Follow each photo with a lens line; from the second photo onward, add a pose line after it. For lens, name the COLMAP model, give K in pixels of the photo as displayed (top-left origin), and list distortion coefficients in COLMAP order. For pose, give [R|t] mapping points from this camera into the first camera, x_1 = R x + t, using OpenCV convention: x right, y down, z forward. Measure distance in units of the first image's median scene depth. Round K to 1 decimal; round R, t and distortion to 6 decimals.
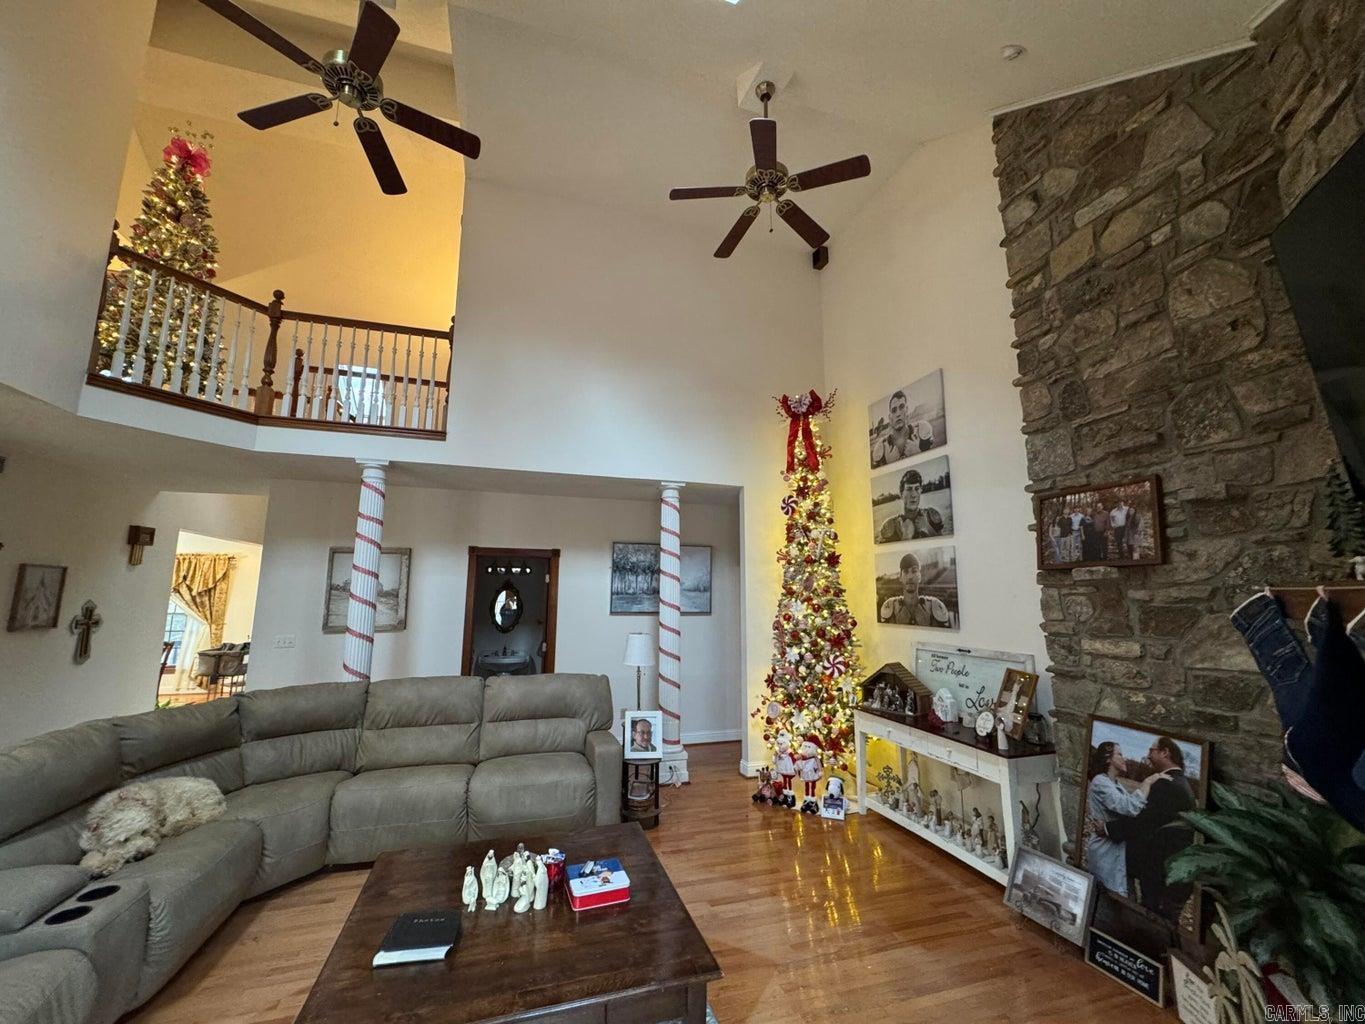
lens RADIAL K [[542.9, 0, 684.0], [0, 542.9, 512.3], [0, 0, 1]] dist [-0.003619, 0.001220]
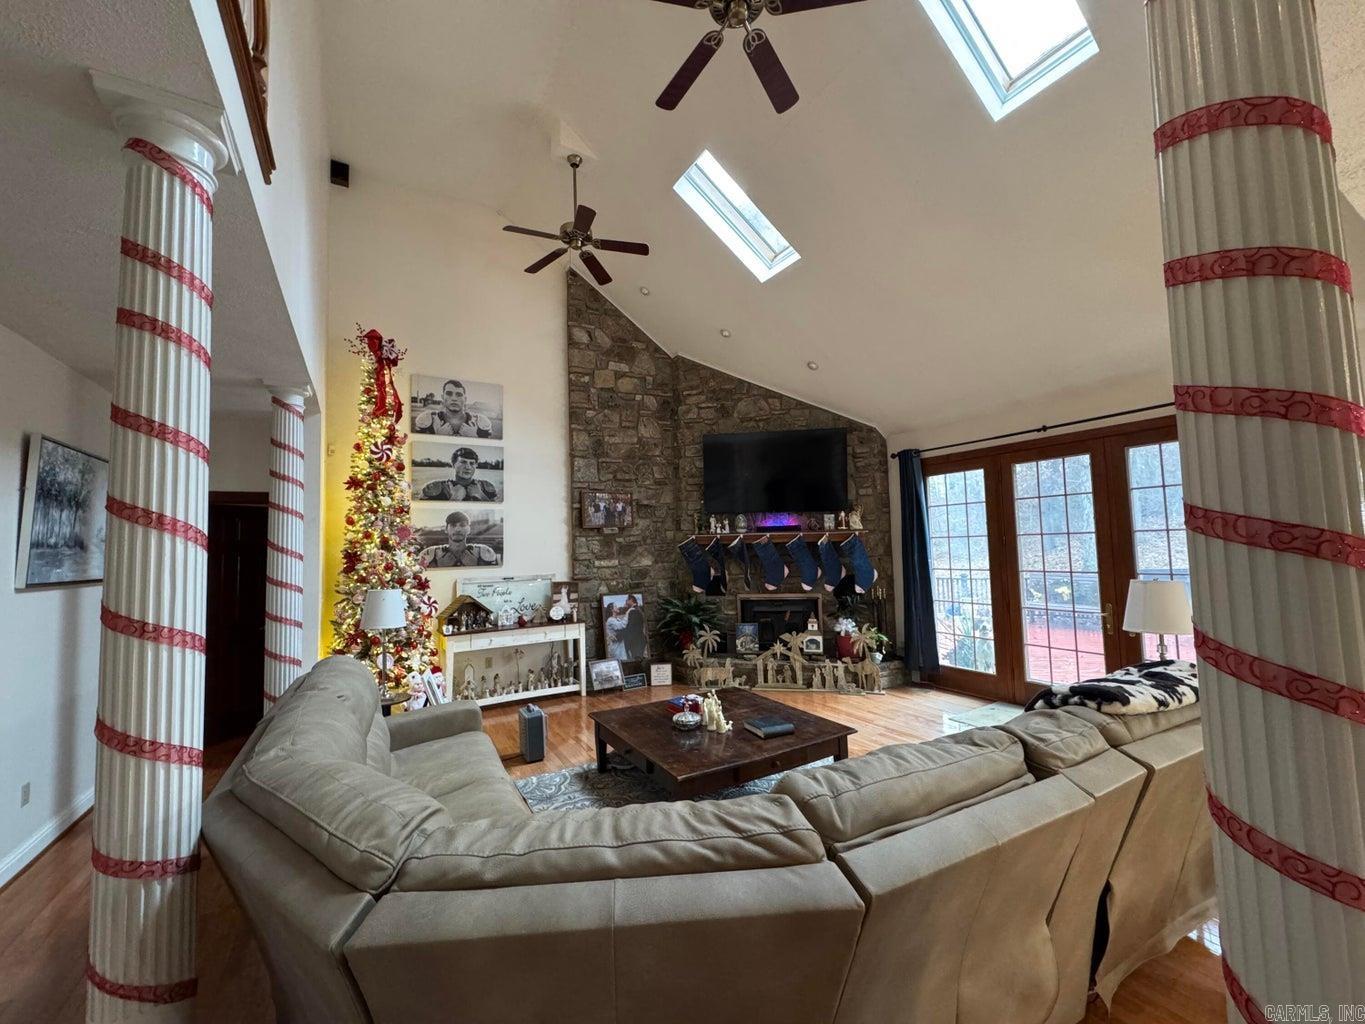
lens RADIAL K [[542.9, 0, 684.7], [0, 542.9, 511.7], [0, 0, 1]] dist [-0.003619, 0.001220]
pose [[-0.214757, 0.064486, 0.974536, -1.037225], [-0.119749, 0.988551, -0.091803, 0.141973], [-0.969299, -0.136415, -0.204576, 0.810983]]
